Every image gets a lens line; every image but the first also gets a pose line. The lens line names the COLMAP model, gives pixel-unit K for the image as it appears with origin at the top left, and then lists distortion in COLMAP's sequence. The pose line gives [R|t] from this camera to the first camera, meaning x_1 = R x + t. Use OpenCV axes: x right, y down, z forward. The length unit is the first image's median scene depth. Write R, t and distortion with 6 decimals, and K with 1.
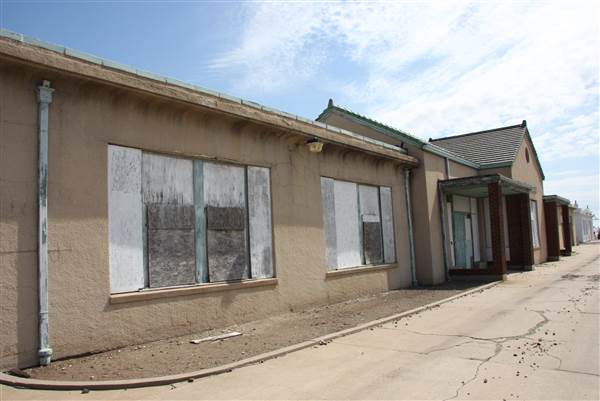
lens RADIAL K [[459.7, 0, 275.6], [0, 459.7, 203.7], [0, 0, 1]] dist [-0.142084, 0.045638]
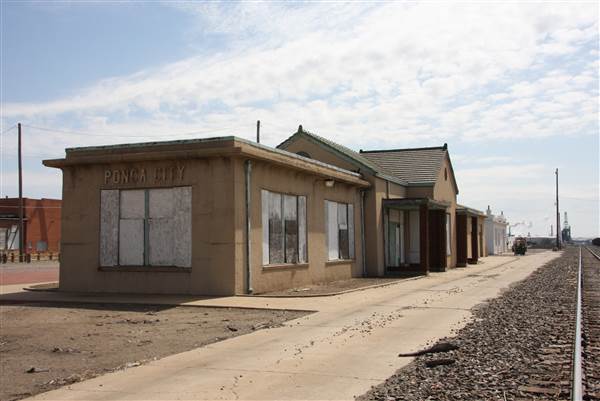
lens RADIAL K [[690.3, 0, 288.4], [0, 690.3, 213.7], [0, 0, 1]] dist [0.041294, 0.000000]
pose [[0.950123, 0.052262, 0.307466, -0.645572], [-0.066956, 0.997054, 0.037431, -0.080804], [-0.304604, -0.056151, 0.950823, -1.040308]]
